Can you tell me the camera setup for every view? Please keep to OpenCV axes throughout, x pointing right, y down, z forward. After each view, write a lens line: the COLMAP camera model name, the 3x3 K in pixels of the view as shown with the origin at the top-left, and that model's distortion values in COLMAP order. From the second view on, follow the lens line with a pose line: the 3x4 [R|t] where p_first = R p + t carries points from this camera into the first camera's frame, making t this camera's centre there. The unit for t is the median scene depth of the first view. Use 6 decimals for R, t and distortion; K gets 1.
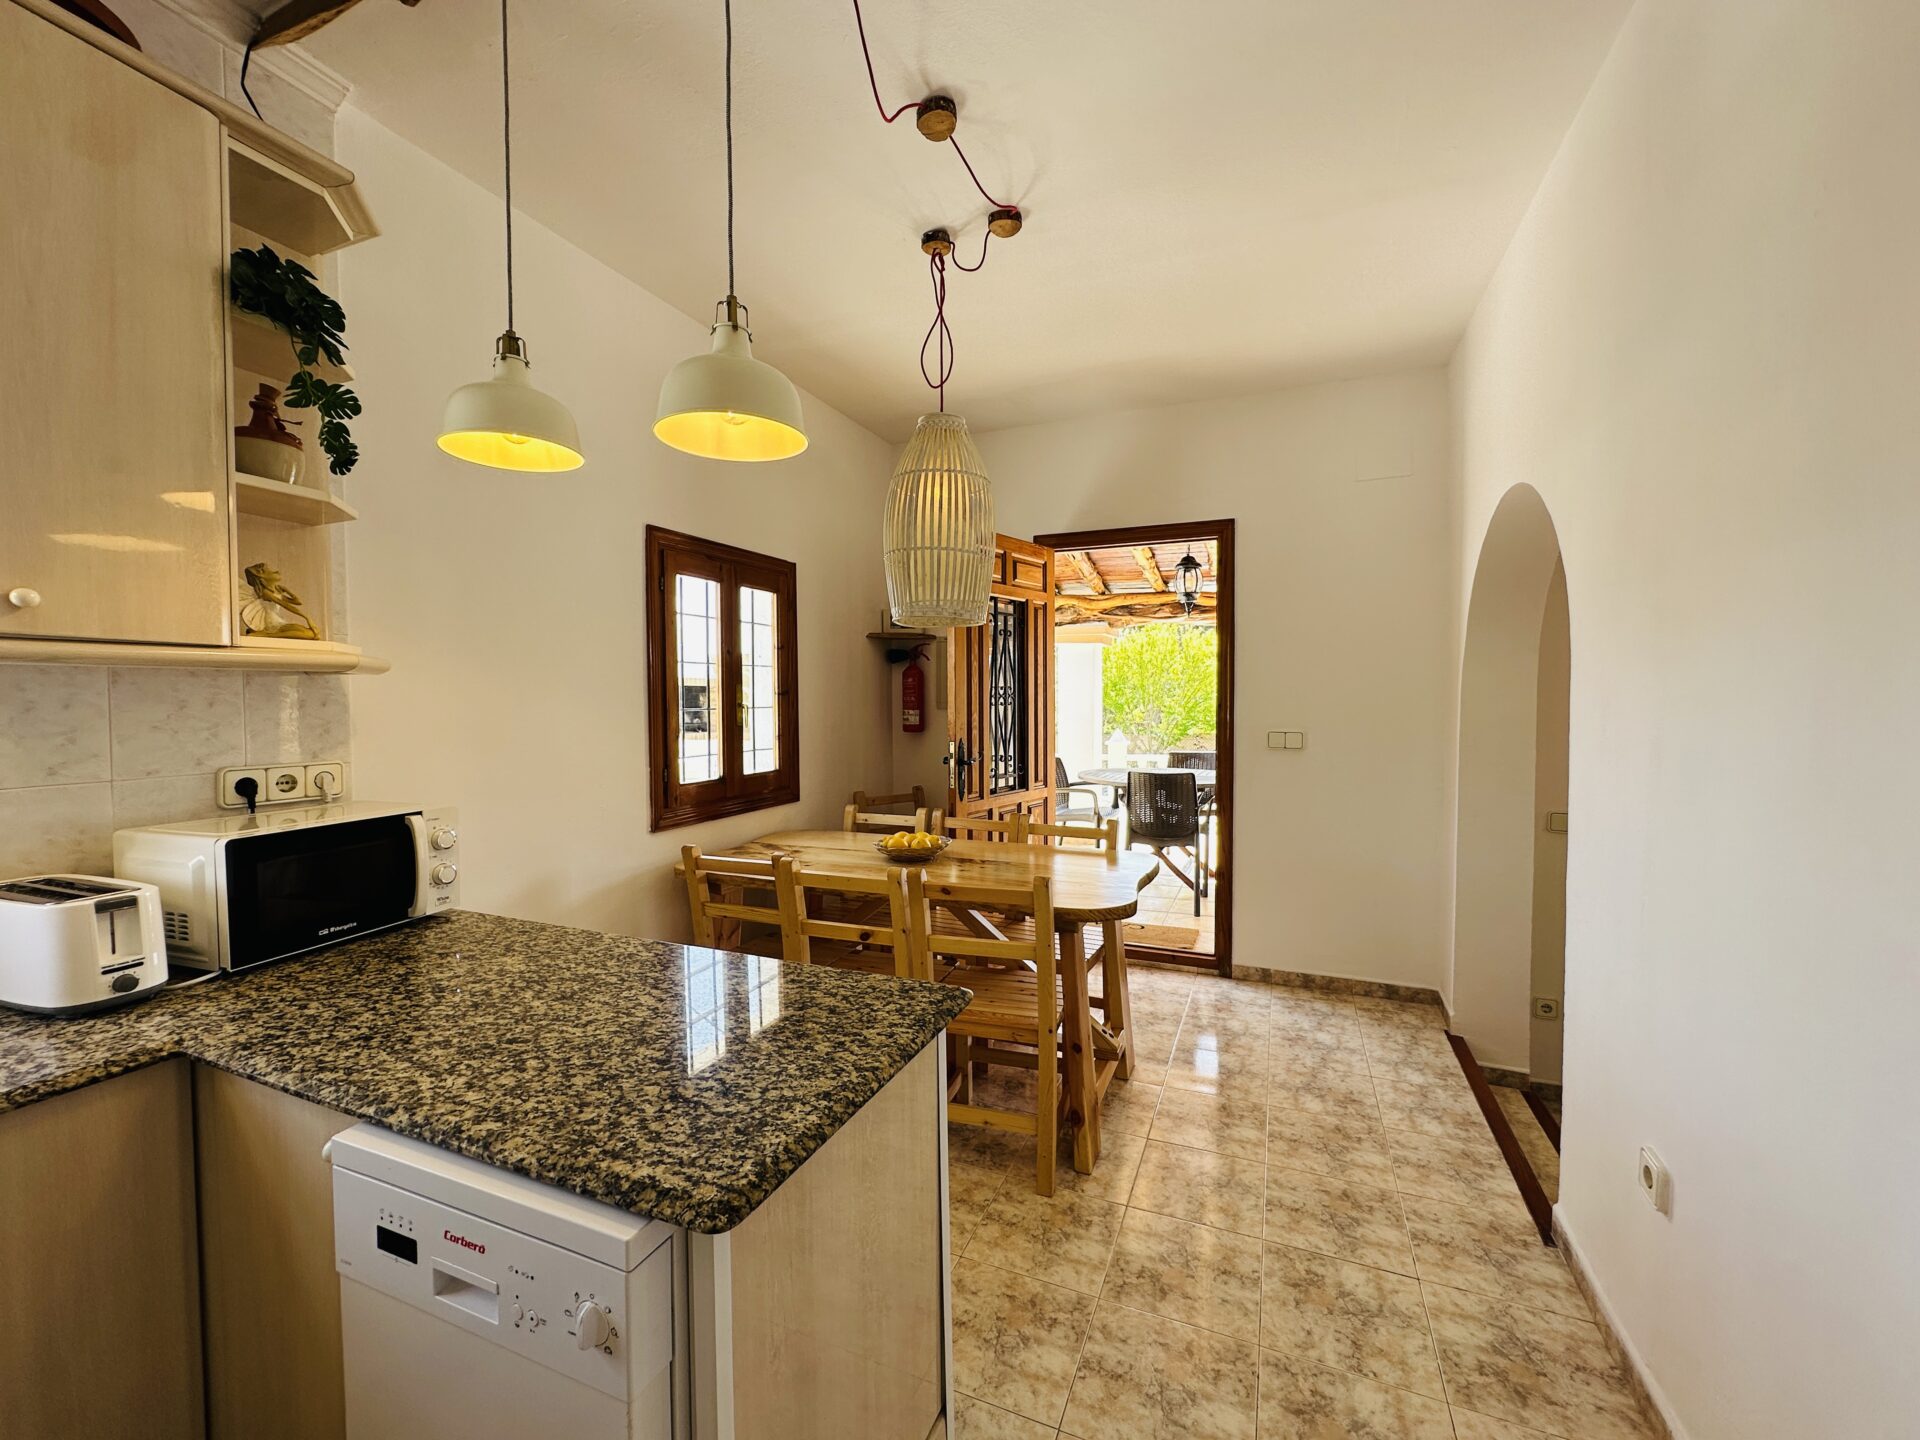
lens RADIAL K [[781.0, 0, 960.0], [0, 781.0, 720.0], [0, 0, 1]] dist [-0.012205, 0.007235]
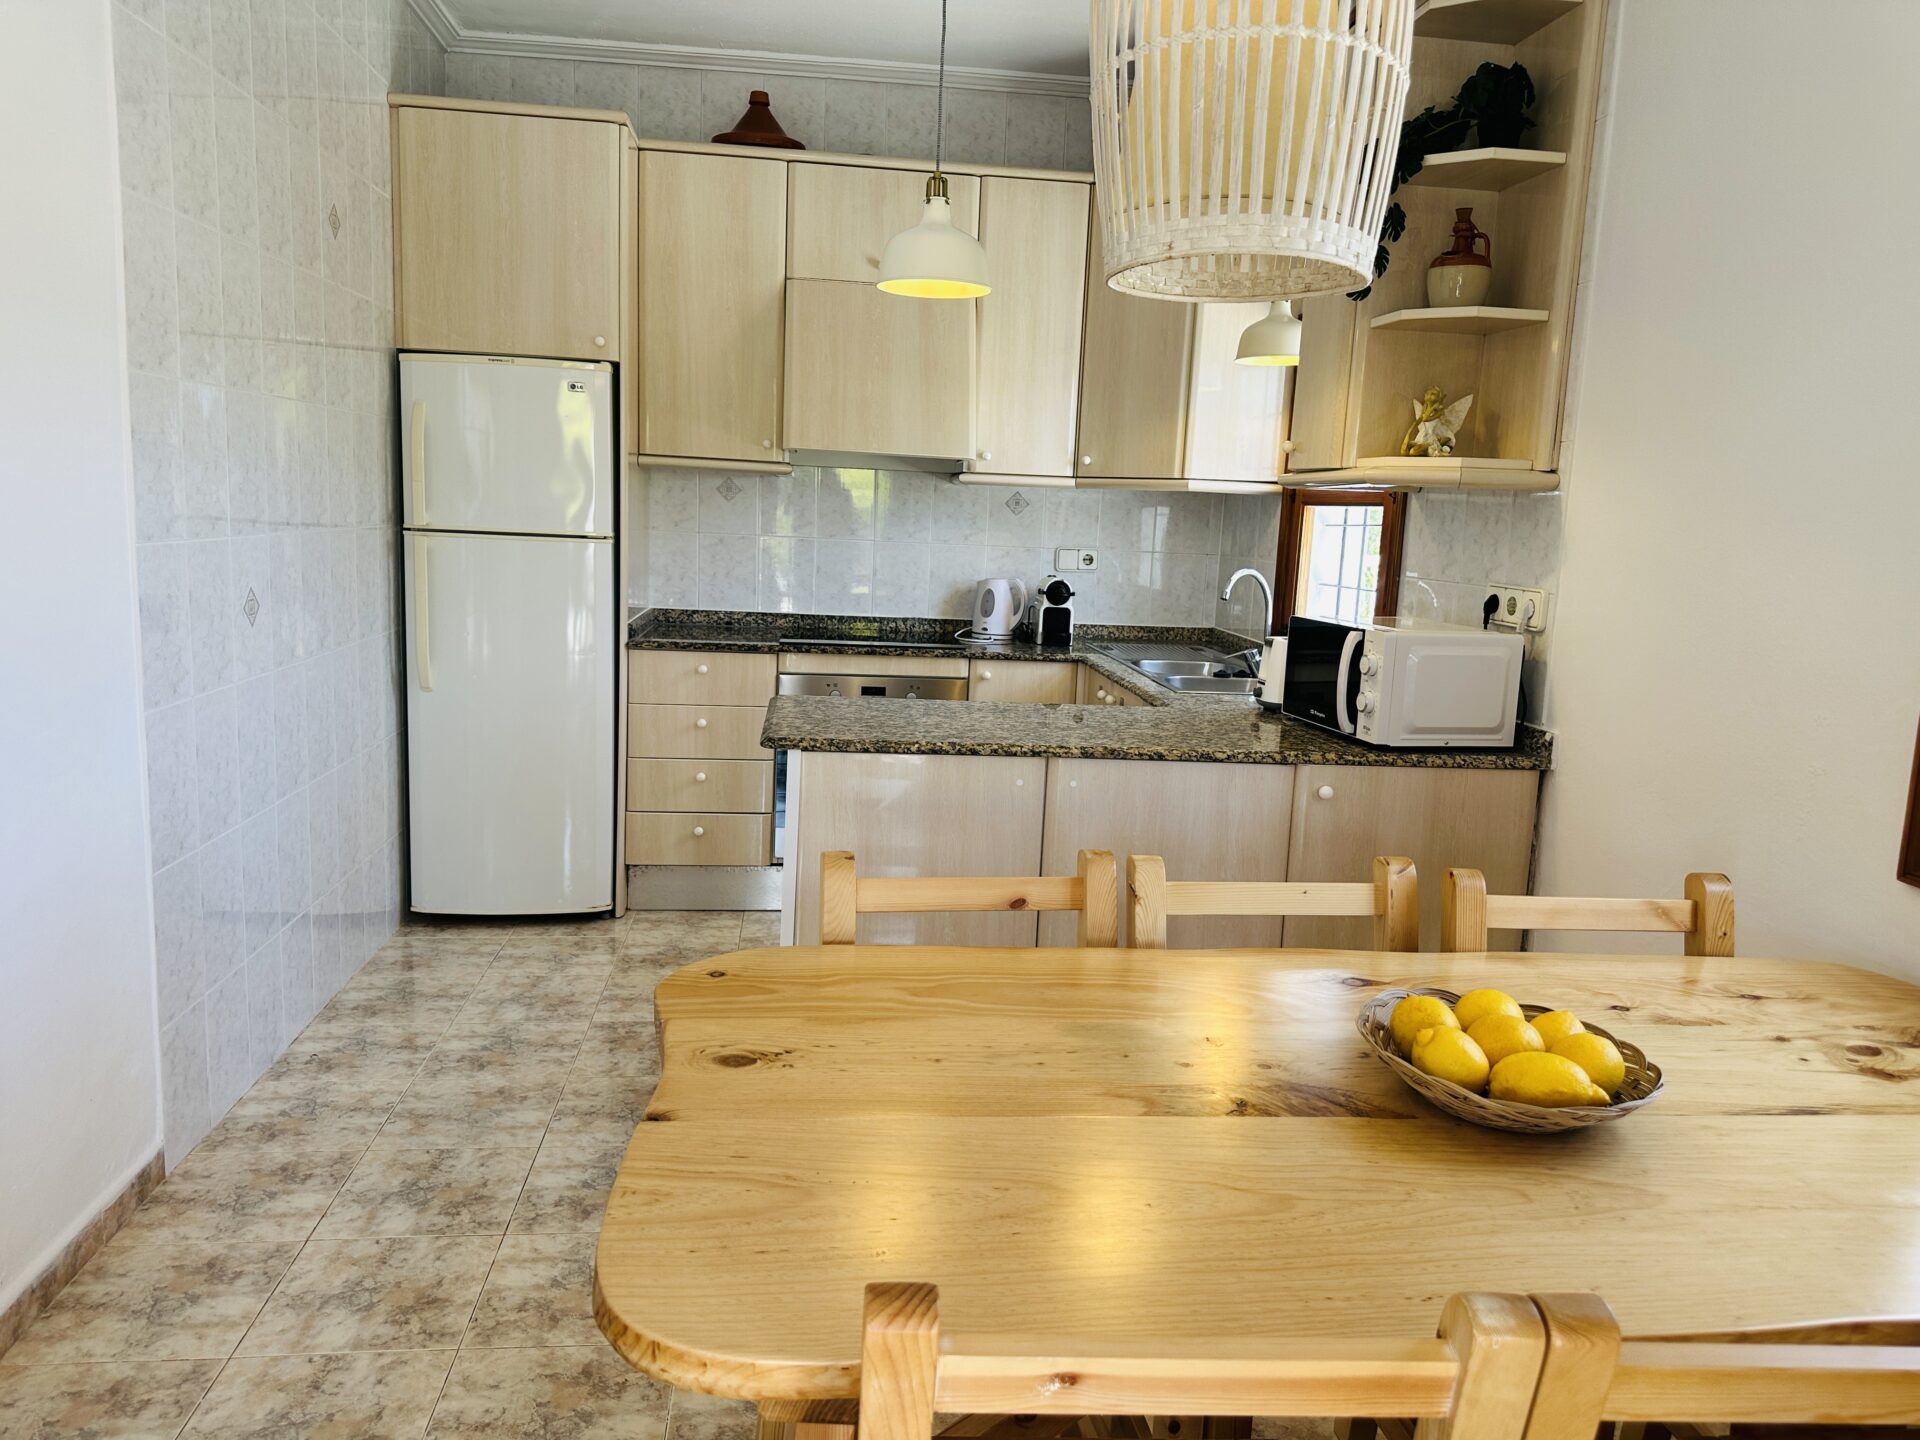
lens RADIAL K [[1335.7, 0, 960.0], [0, 1335.7, 720.0], [0, 0, 1]] dist [0.163608, -0.265609]
pose [[-0.874542, 0.039092, -0.483371, 0.609596], [-0.057348, 0.981415, 0.183128, -0.055419], [0.481547, 0.187874, -0.856047, 2.383138]]
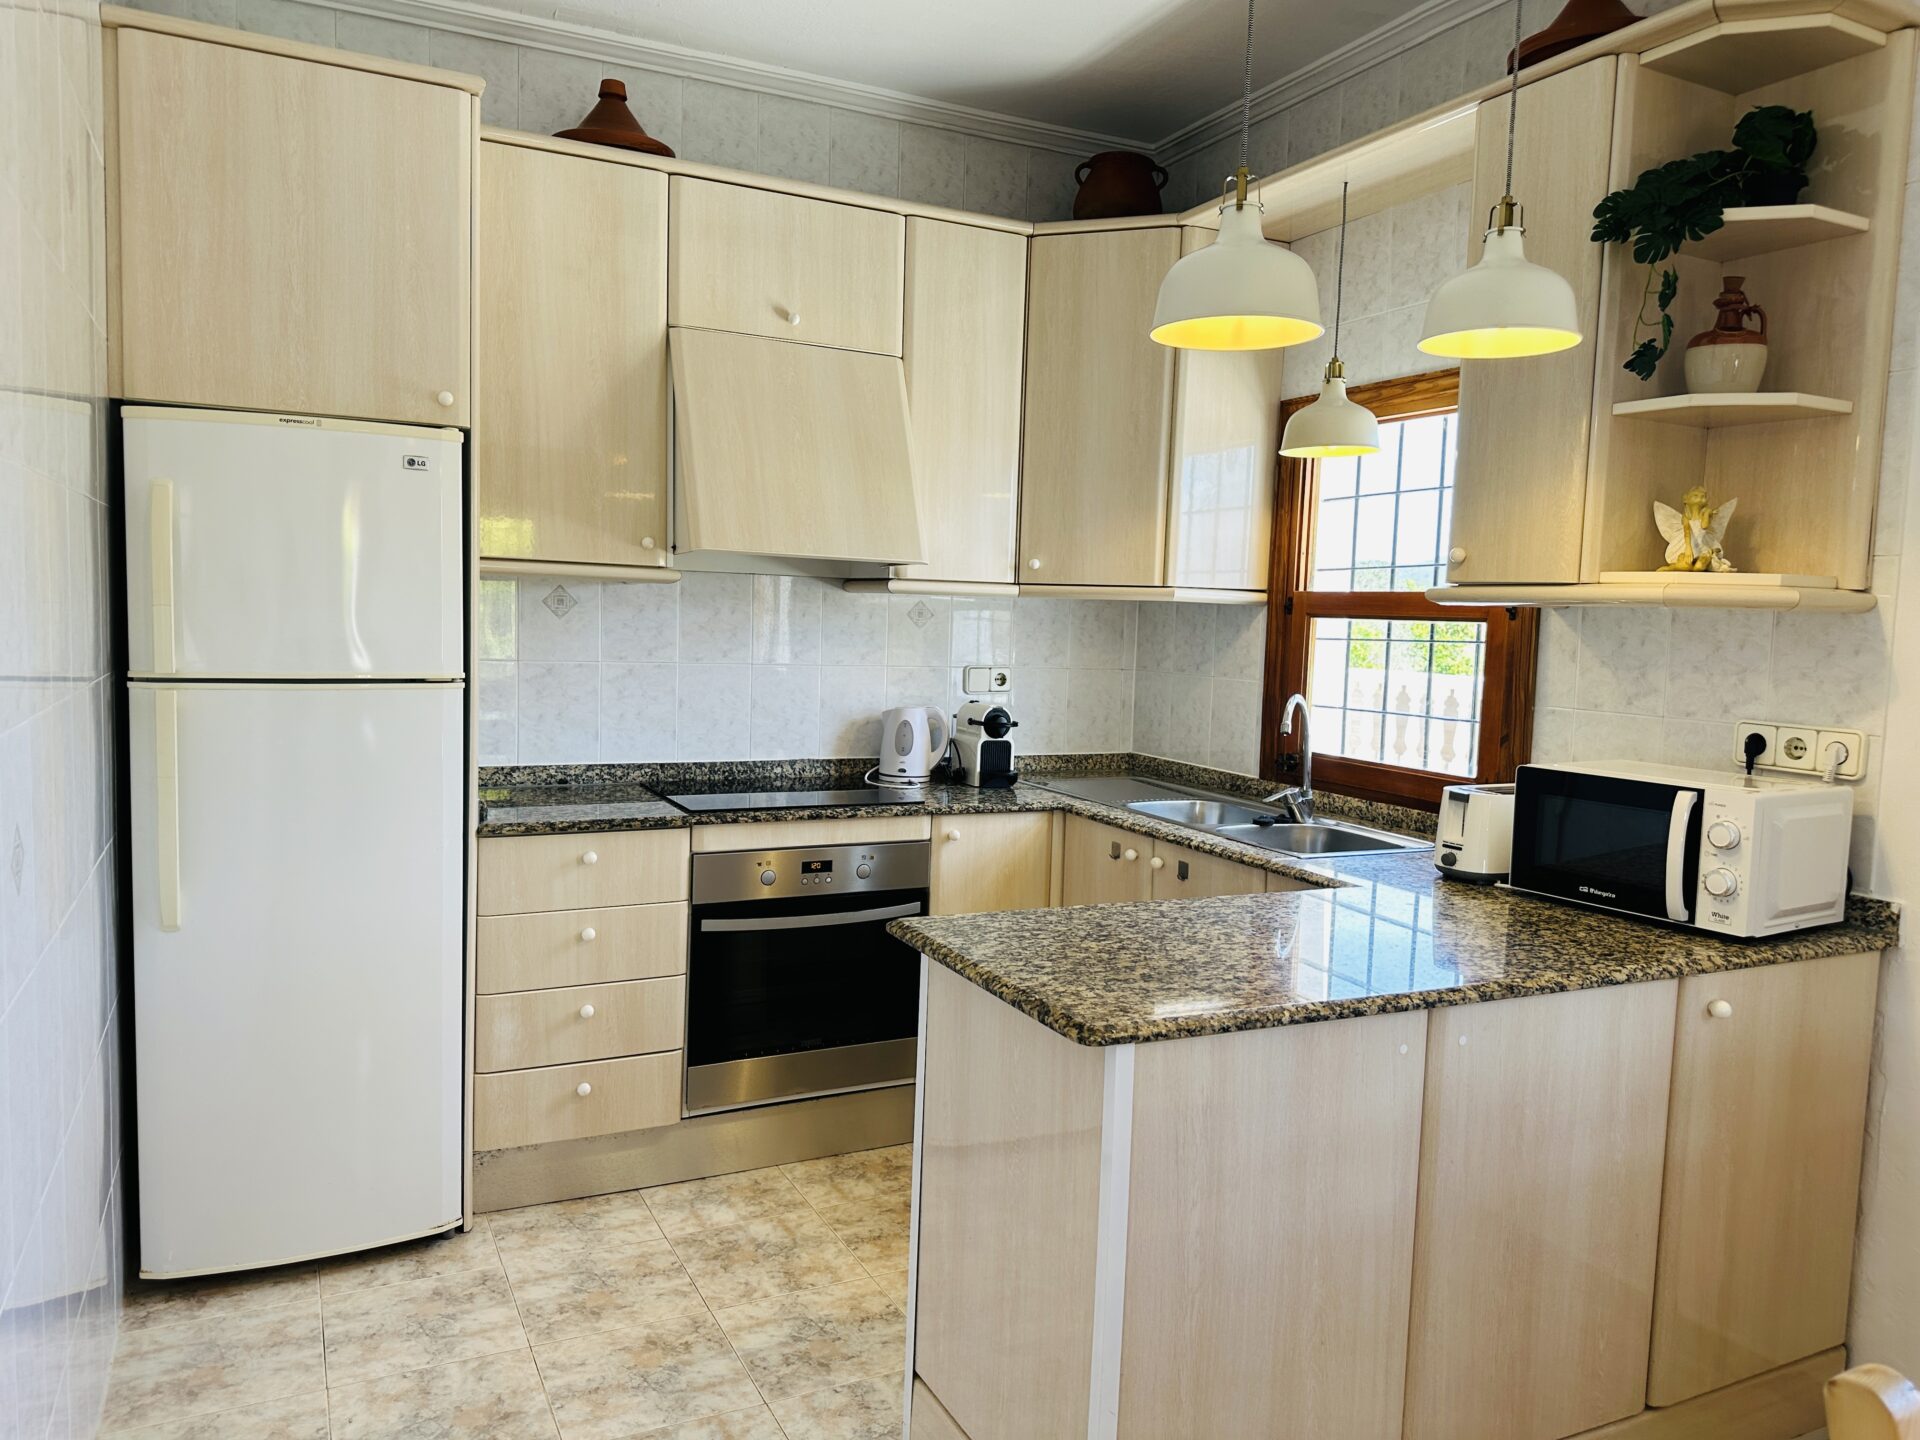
lens RADIAL K [[1354.1, 0, 967.3], [0, 1354.1, 734.7], [0, 0, 1]] dist [0.111124, -0.134176]
pose [[-0.660466, 0.048407, -0.749294, 0.850308], [-0.054125, 0.992254, 0.111812, -0.051046], [0.748903, 0.114403, -0.652730, 1.437632]]
